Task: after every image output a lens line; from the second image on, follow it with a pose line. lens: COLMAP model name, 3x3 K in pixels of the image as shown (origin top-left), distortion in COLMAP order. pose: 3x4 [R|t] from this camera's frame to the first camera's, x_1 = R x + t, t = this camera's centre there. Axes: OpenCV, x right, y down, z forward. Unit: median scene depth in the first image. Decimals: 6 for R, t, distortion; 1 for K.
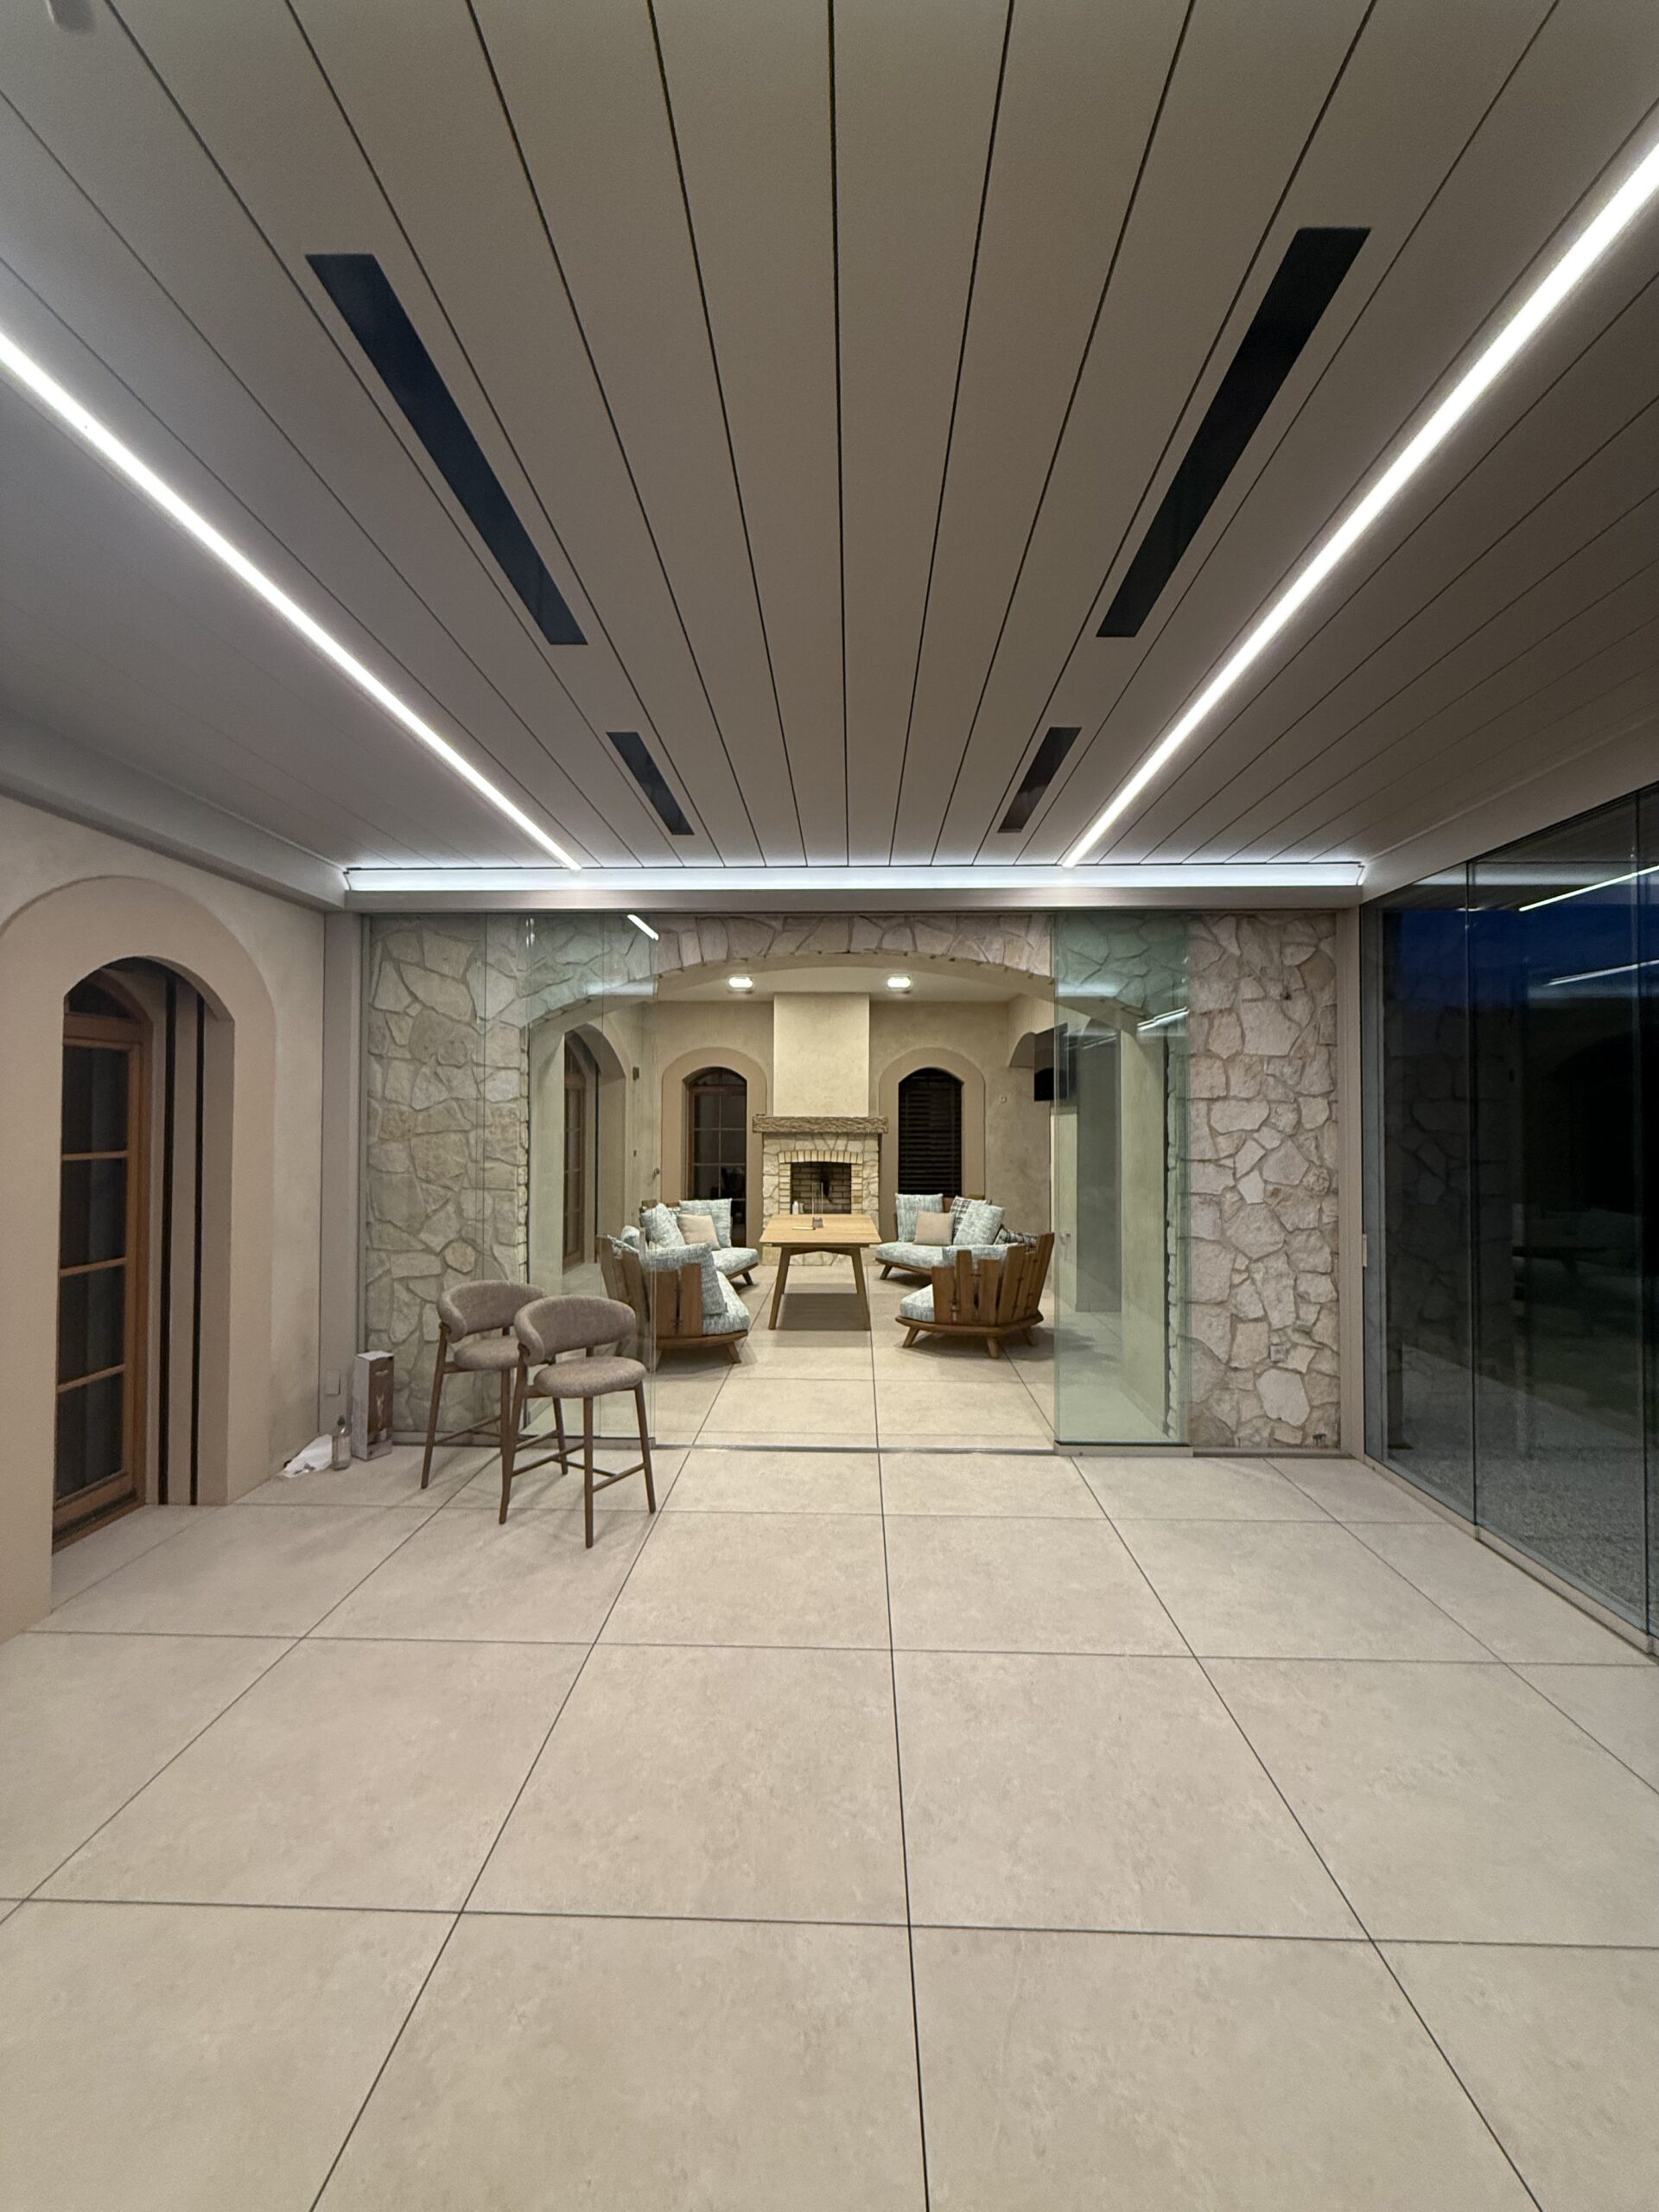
lens RADIAL K [[880.0, 0, 821.8], [0, 880.0, 1100.2], [0, 0, 1]] dist [-0.002639, 0.000158]
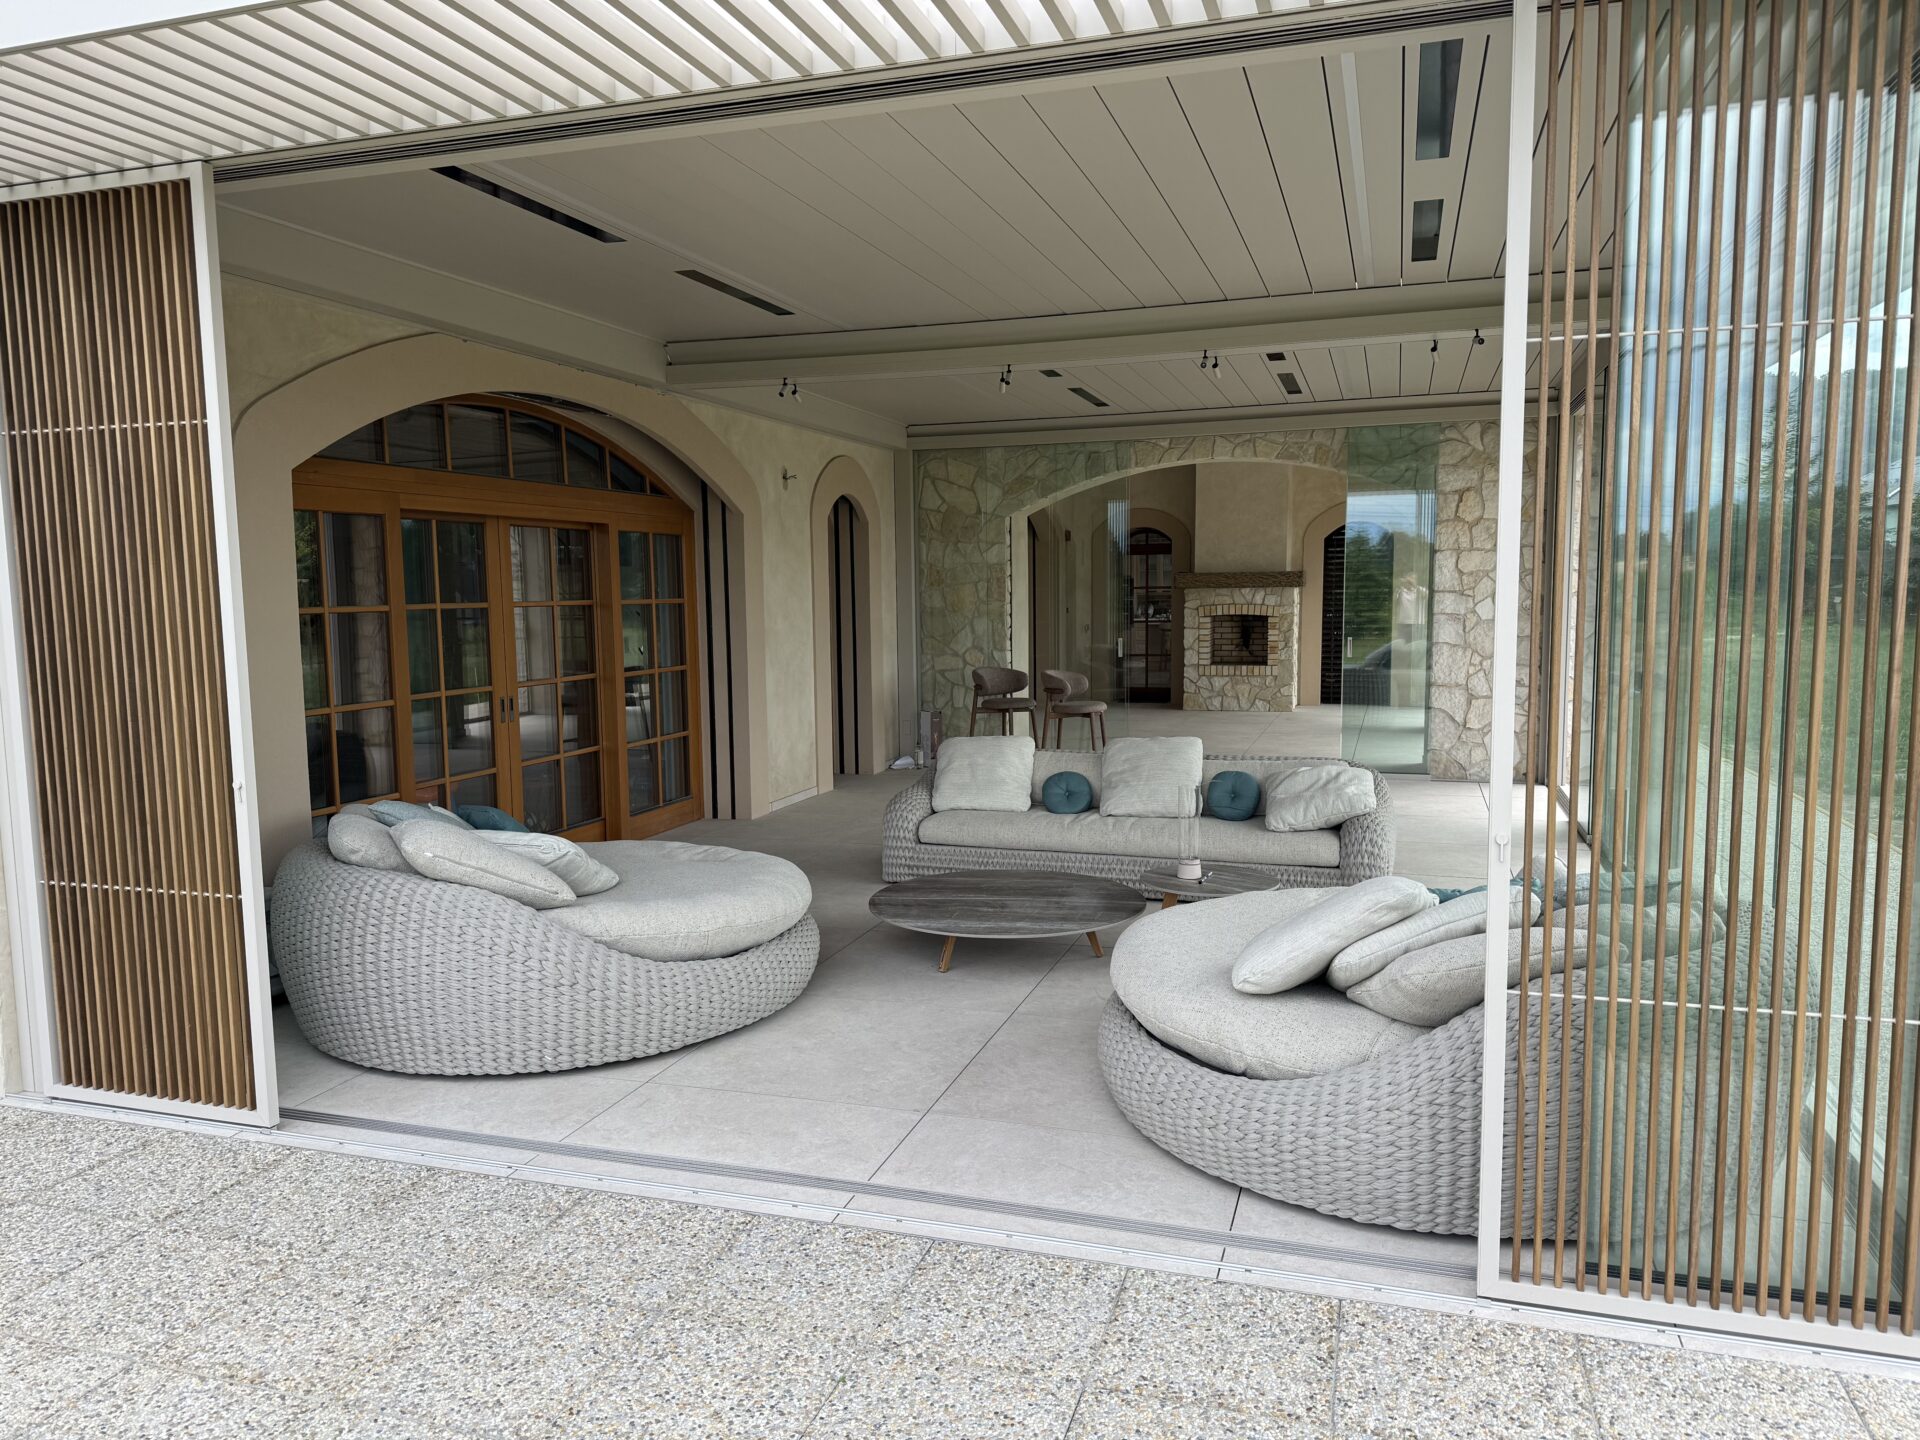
lens RADIAL K [[1340.2, 0, 960.0], [0, 1340.2, 720.0], [0, 0, 1]] dist [0.129547, -0.164865]
pose [[0.961704, 0.012776, -0.273792, 0.264827], [0.019741, 0.993090, 0.115682, 0.000969], [0.273378, -0.116657, 0.954807, -1.465044]]
